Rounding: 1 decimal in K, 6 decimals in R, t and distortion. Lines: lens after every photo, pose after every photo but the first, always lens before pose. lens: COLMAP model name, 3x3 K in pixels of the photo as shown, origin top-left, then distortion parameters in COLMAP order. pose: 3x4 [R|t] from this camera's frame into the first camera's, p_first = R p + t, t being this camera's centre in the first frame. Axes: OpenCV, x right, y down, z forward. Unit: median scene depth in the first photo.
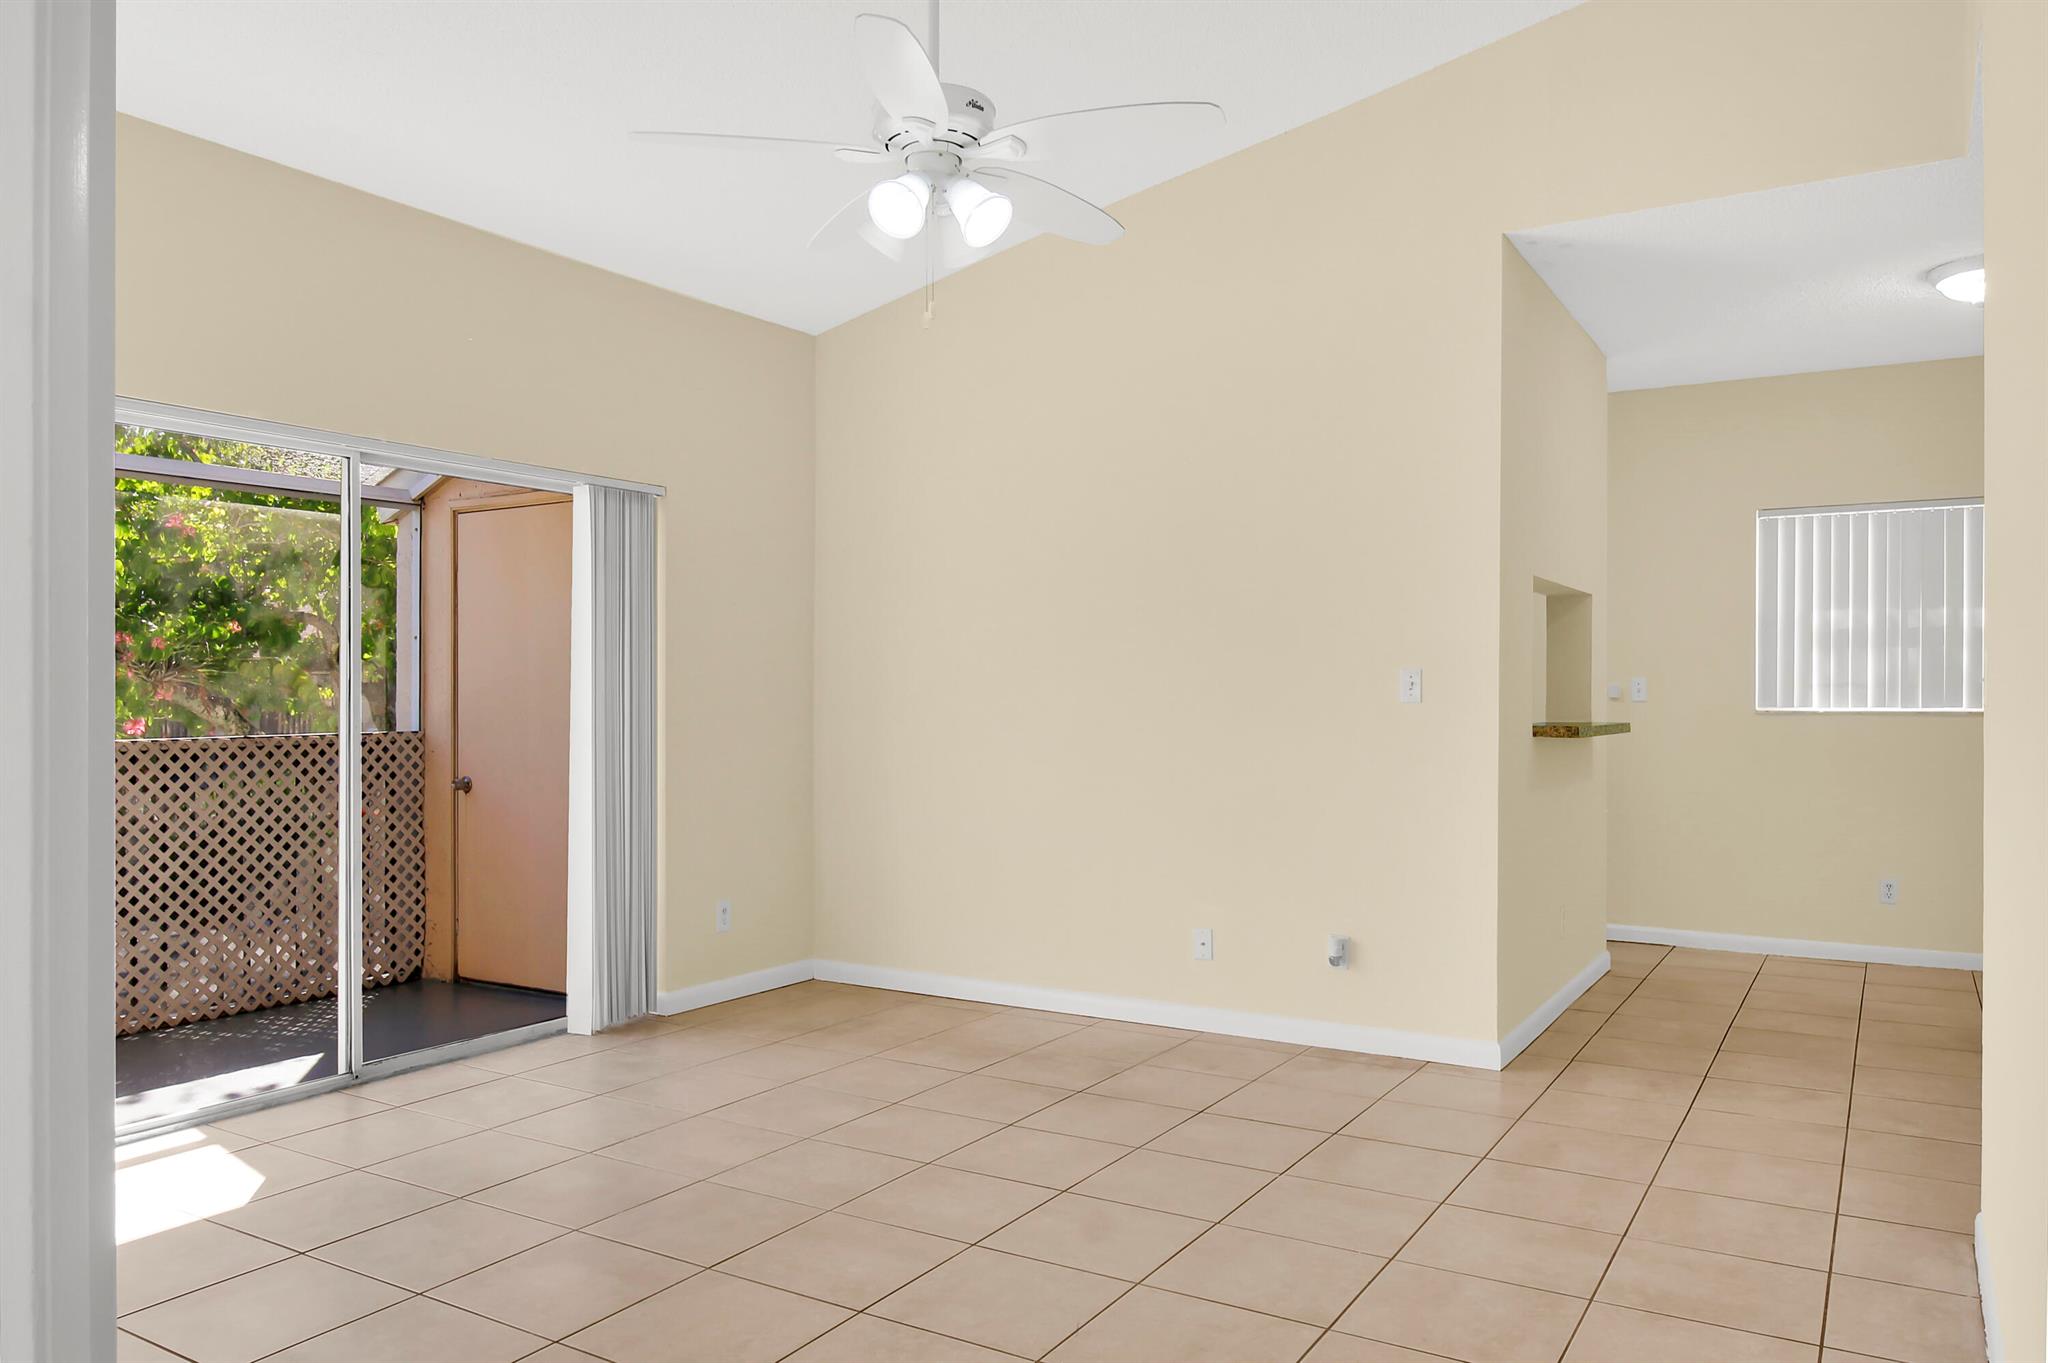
lens RADIAL K [[1445.6, 0, 1012.3], [0, 1445.6, 682.9], [0, 0, 1]] dist [0.002407, 0.000204]
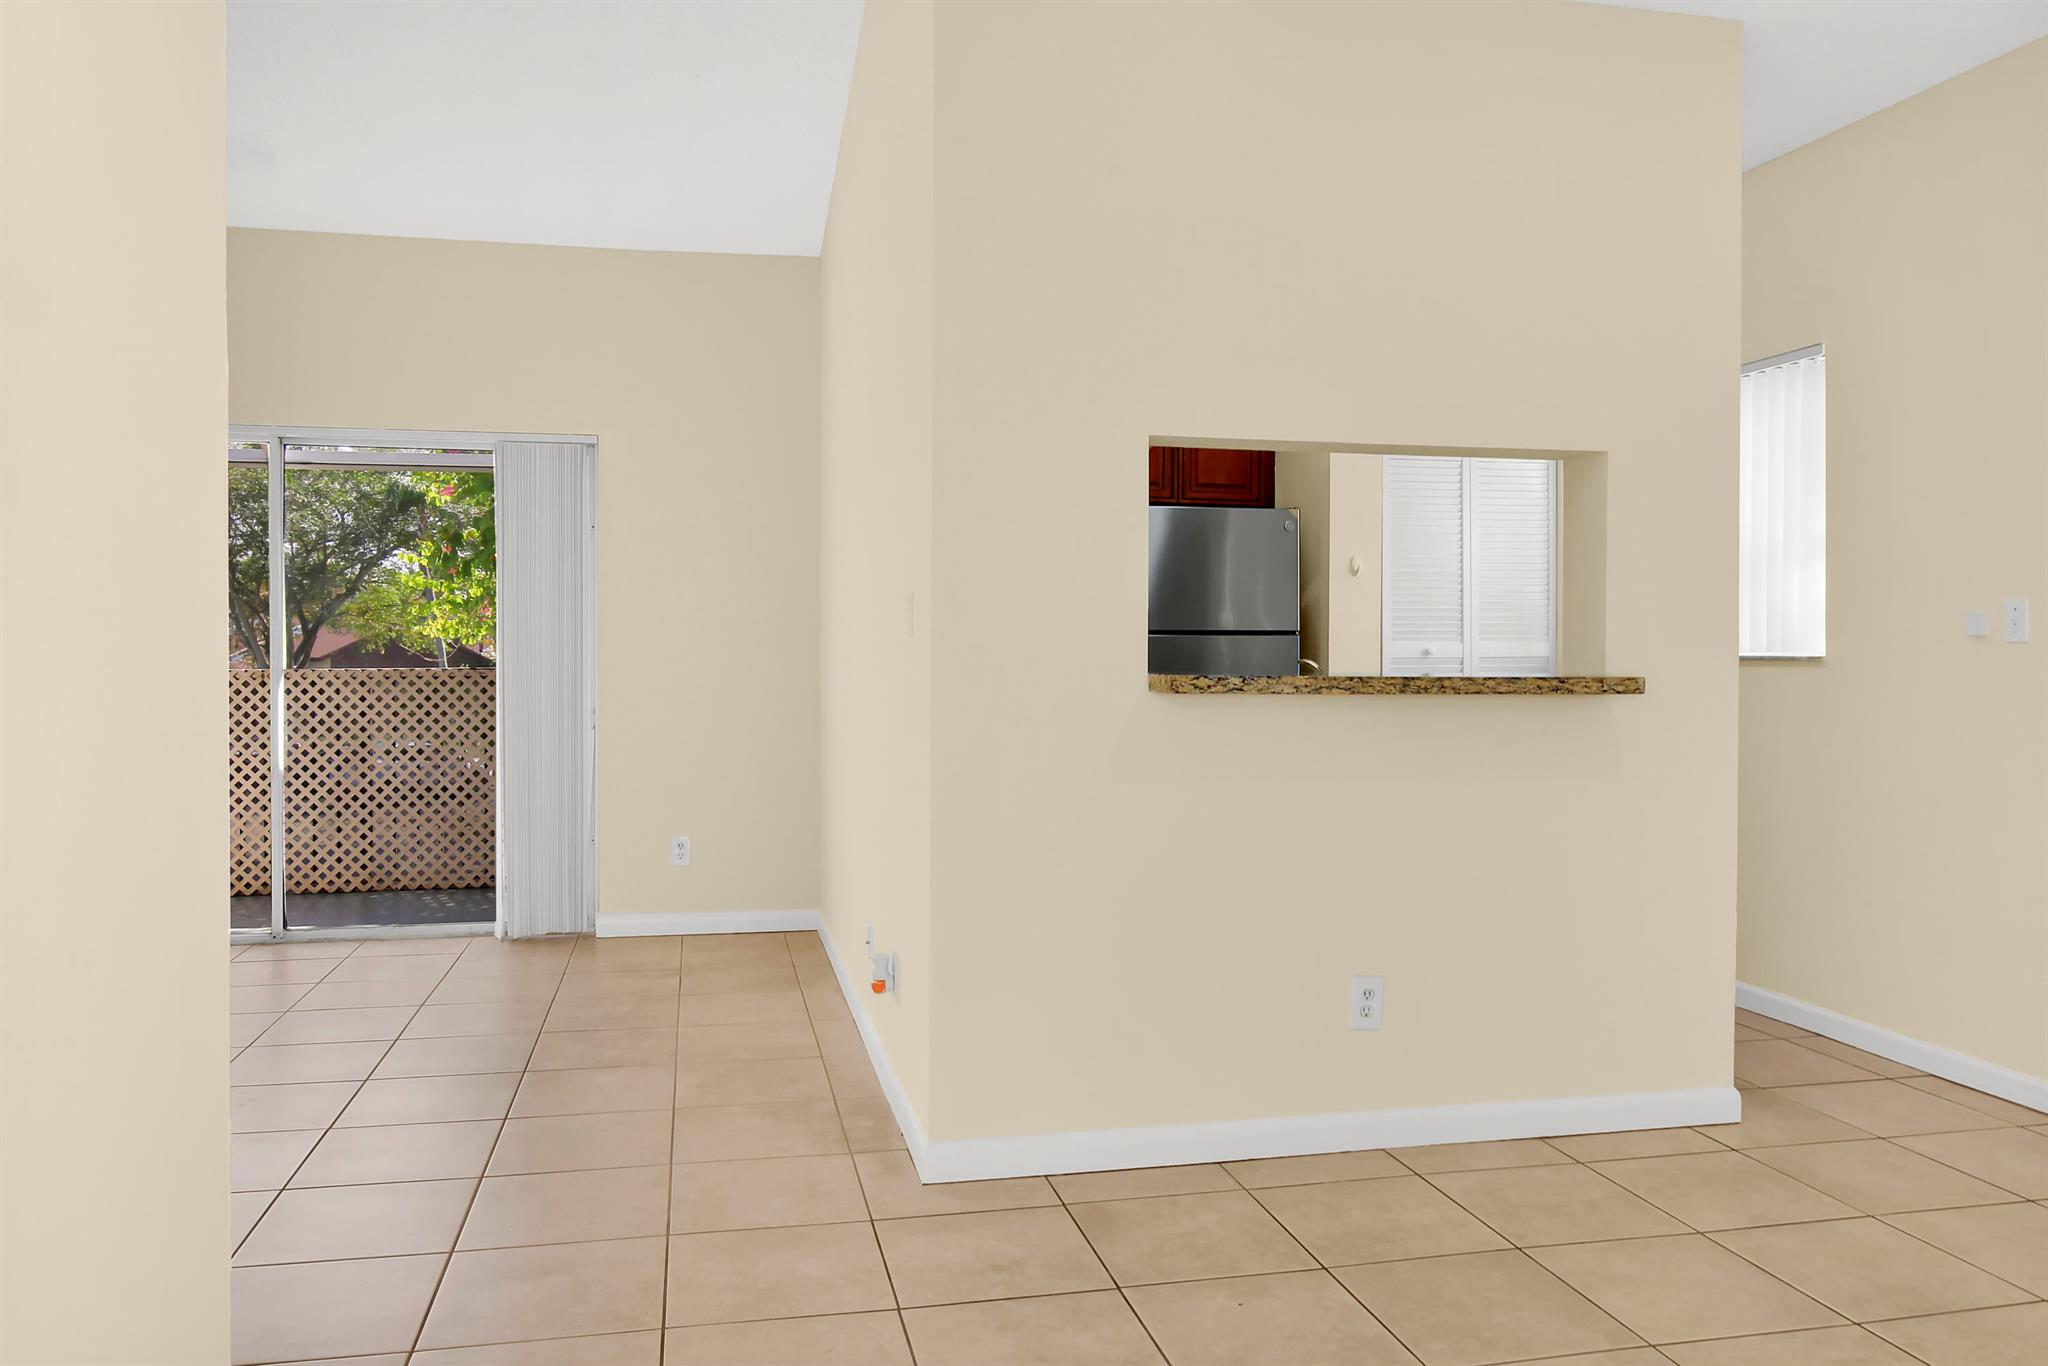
lens RADIAL K [[1445.6, 0, 1012.3], [0, 1445.6, 684.4], [0, 0, 1]] dist [0.002407, 0.000204]
pose [[0.676908, 0.017788, -0.735852, 0.805820], [0.012688, 0.999277, 0.035828, 0.009080], [0.735958, -0.033589, 0.676193, 0.543306]]
